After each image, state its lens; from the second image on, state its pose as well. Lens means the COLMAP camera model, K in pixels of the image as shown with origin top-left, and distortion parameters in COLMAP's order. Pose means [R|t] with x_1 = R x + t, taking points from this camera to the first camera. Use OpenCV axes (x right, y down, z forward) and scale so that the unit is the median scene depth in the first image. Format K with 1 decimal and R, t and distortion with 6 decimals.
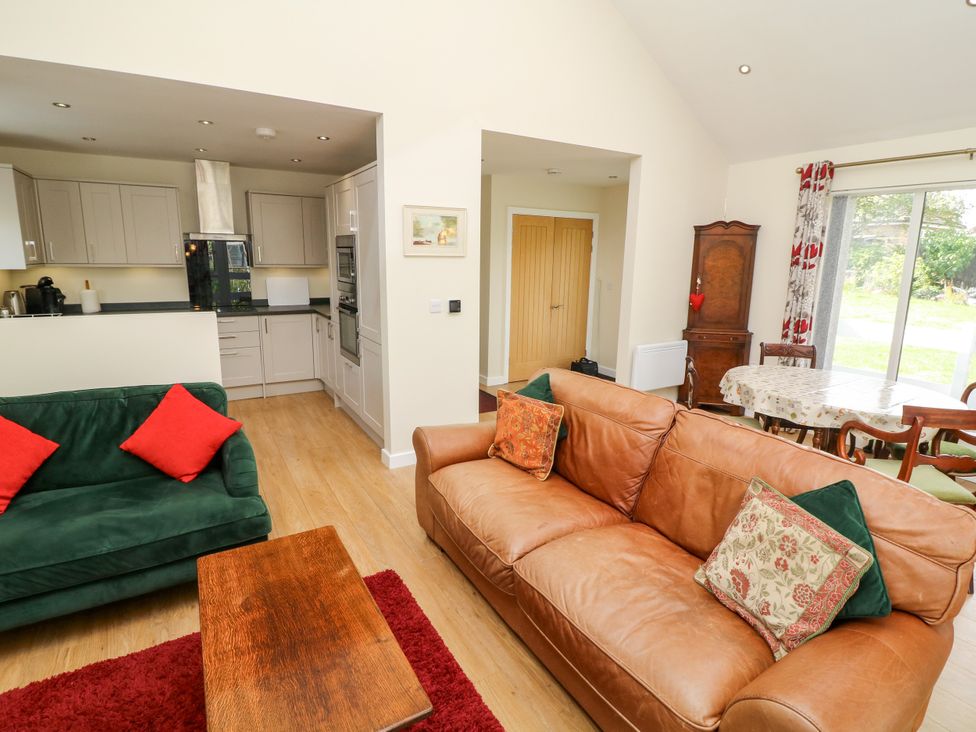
lens RADIAL K [[510.8, 0, 487.2], [0, 510.8, 357.3], [0, 0, 1]] dist [0.001063, -0.015455]
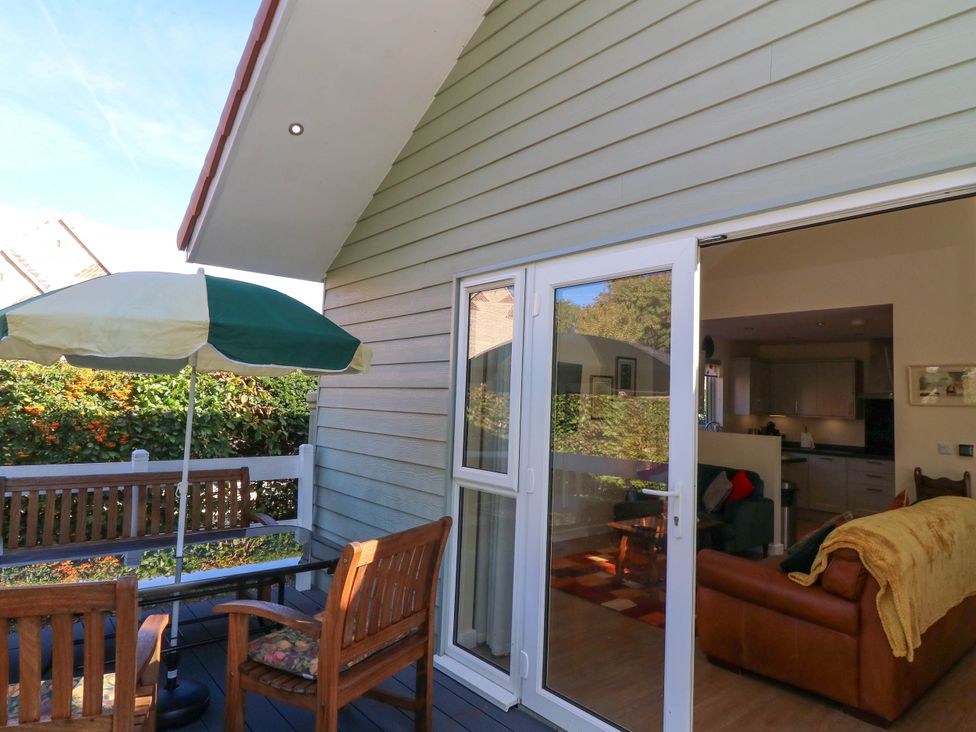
lens RADIAL K [[600.8, 0, 488.5], [0, 600.8, 357.1], [0, 0, 1]] dist [0.000764, -0.017511]
pose [[0.167816, -0.085439, -0.982109, 1.003398], [-0.227336, 0.966032, -0.122886, 0.094787], [0.959248, 0.243891, 0.142692, -0.213301]]
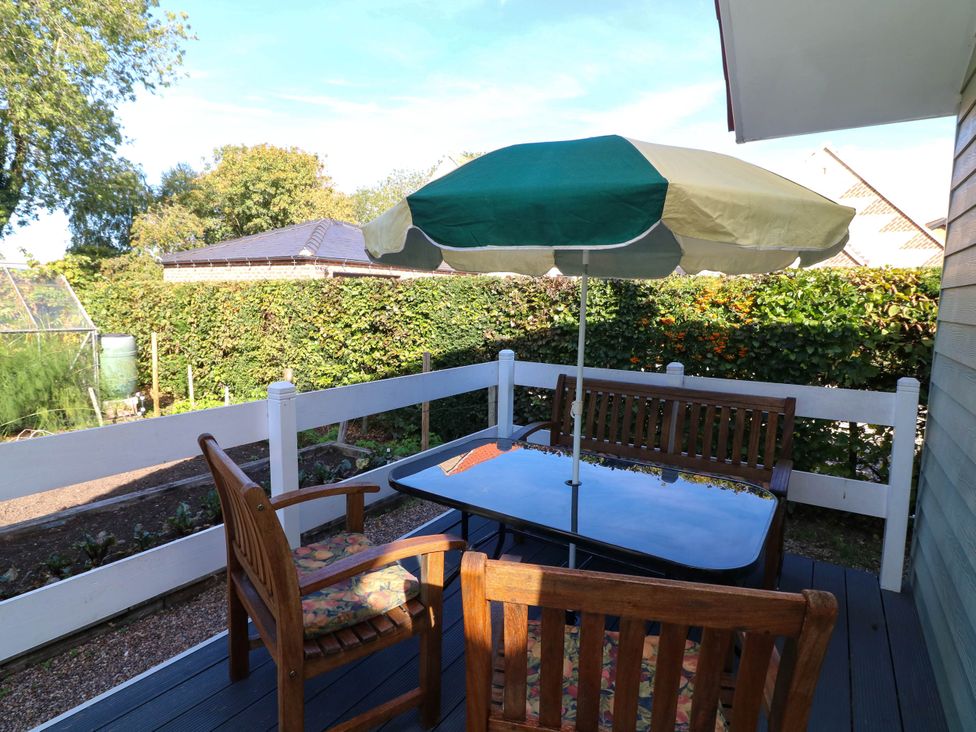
lens RADIAL K [[527.1, 0, 488.0], [0, 527.1, 366.0], [0, 0, 1]] dist [-0.021568, -0.001728]
pose [[-0.895009, 0.023814, -0.445412, 0.552330], [-0.120719, 0.948375, 0.293276, 0.051611], [0.429402, 0.316255, -0.845930, -0.016196]]
